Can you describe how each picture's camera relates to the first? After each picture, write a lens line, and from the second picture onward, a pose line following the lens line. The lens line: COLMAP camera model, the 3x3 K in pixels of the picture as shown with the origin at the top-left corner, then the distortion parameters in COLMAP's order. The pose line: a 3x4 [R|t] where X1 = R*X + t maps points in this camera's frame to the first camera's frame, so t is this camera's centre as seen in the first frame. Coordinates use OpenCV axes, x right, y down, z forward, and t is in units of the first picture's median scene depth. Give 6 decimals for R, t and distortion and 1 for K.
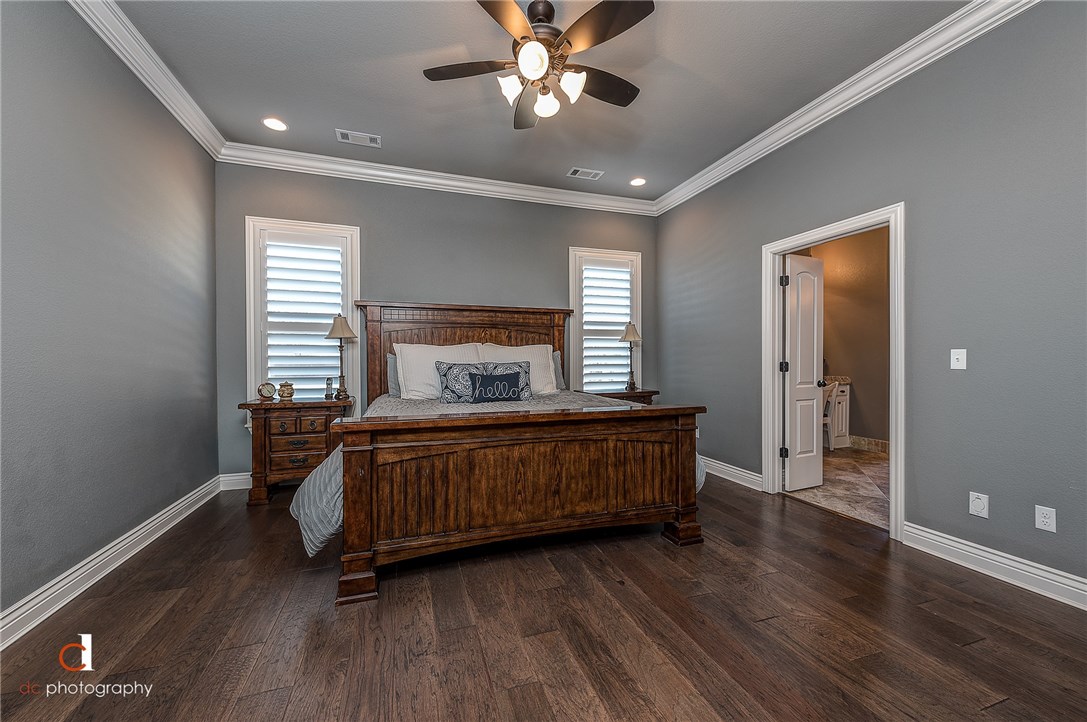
lens RADIAL K [[418.0, 0, 545.5], [0, 418.0, 361.4], [0, 0, 1]] dist [0.002400, 0.000035]
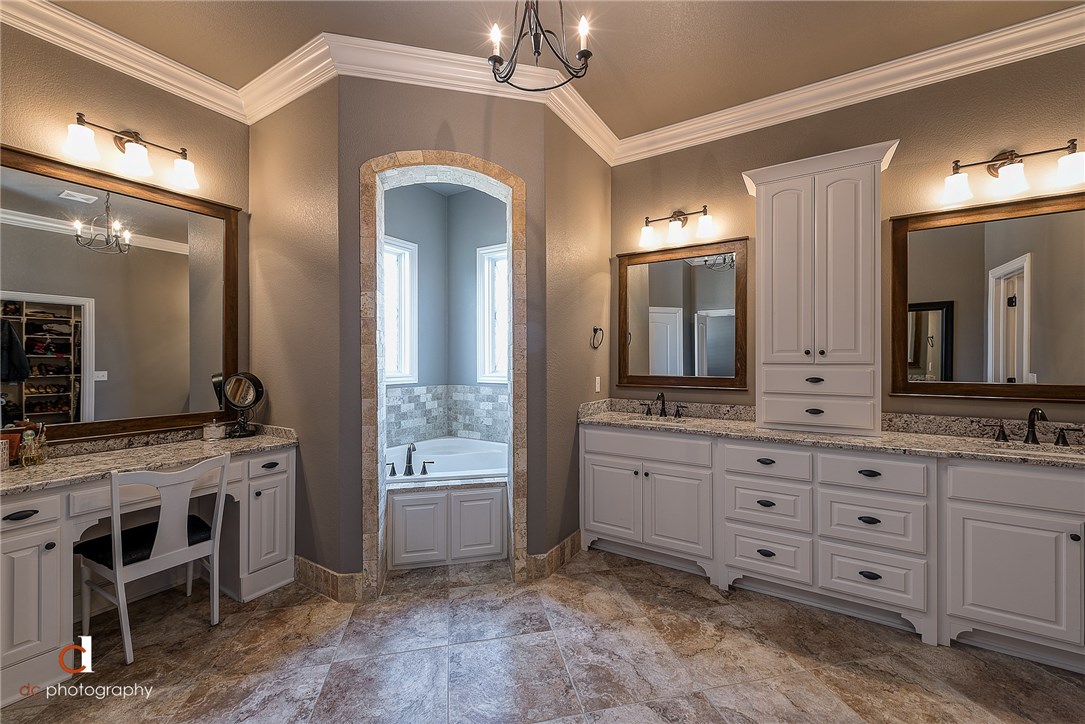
lens RADIAL K [[424.0, 0, 543.4], [0, 424.0, 359.3], [0, 0, 1]] dist [0.010601, -0.002440]
pose [[0.774196, 0.001162, 0.632945, 0.938398], [0.002244, 0.999987, -0.004580, -0.053197], [-0.632942, 0.004966, 0.774183, 0.685175]]
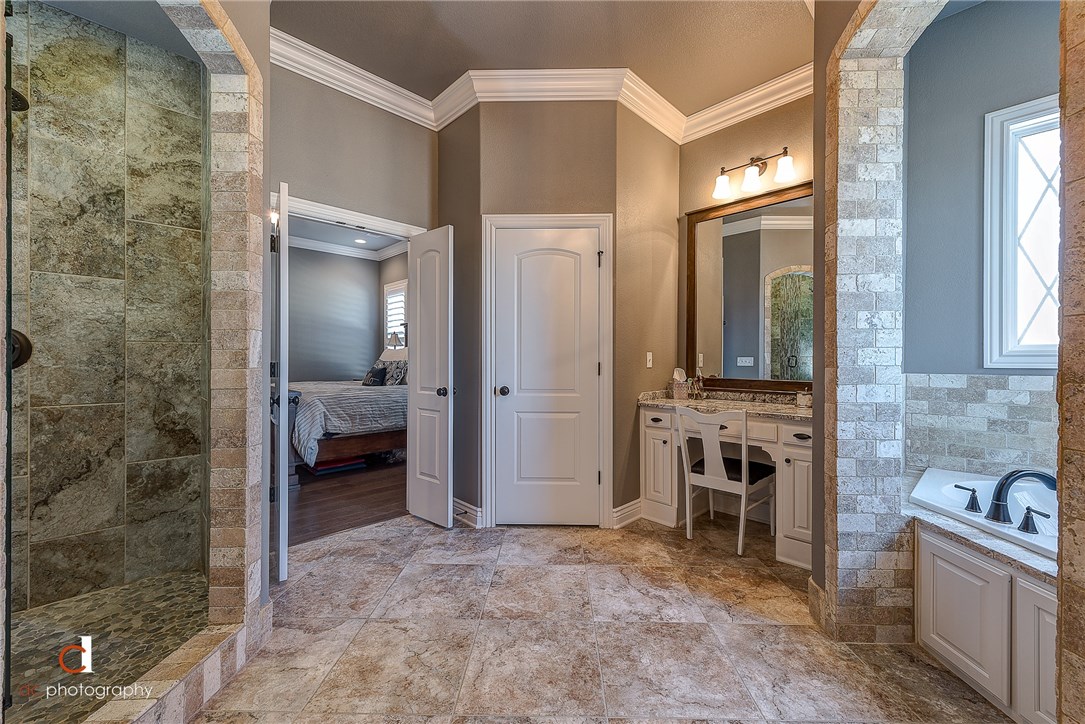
lens RADIAL K [[424.0, 0, 544.0], [0, 424.0, 360.3], [0, 0, 1]] dist [0.010601, -0.002440]
pose [[0.433328, 0.004521, -0.901225, 1.444693], [-0.005468, 0.999982, 0.002387, -0.004729], [0.901220, 0.003894, 0.433345, 0.848042]]
